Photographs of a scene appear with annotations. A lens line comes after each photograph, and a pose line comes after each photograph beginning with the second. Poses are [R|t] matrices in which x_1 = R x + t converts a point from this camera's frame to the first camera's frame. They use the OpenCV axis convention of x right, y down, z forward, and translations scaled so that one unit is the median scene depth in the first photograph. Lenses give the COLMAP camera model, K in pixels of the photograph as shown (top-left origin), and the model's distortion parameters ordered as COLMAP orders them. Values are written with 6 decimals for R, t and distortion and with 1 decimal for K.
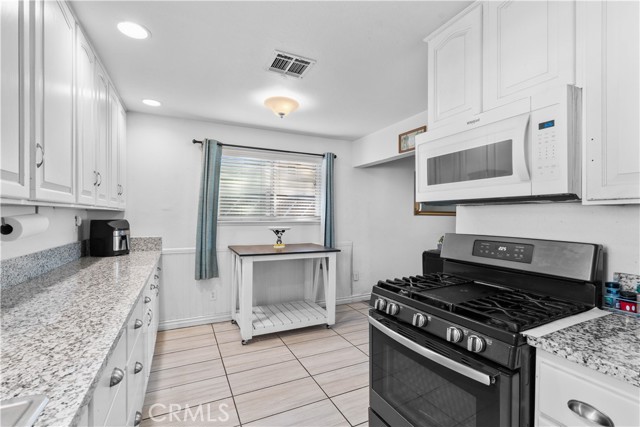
lens RADIAL K [[279.7, 0, 320.0], [0, 279.7, 213.5], [0, 0, 1]] dist [0.001807, -0.000003]
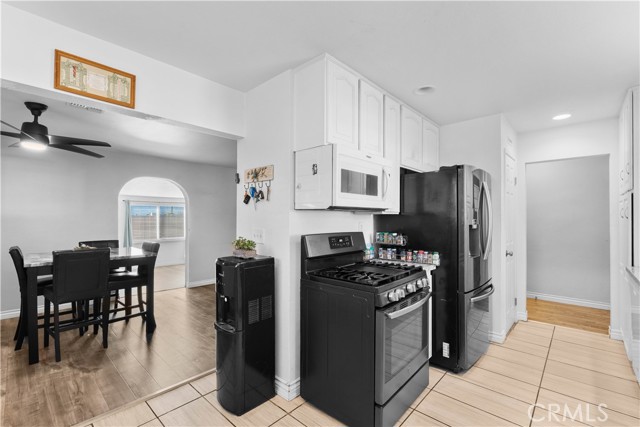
lens RADIAL K [[277.6, 0, 321.5], [0, 277.6, 214.6], [0, 0, 1]] dist [-0.006682, -0.000366]
pose [[-0.359385, 0.010368, 0.933132, -0.641450], [-0.009399, 0.999847, -0.014730, 0.007951], [-0.933142, -0.014065, -0.359233, 1.499977]]
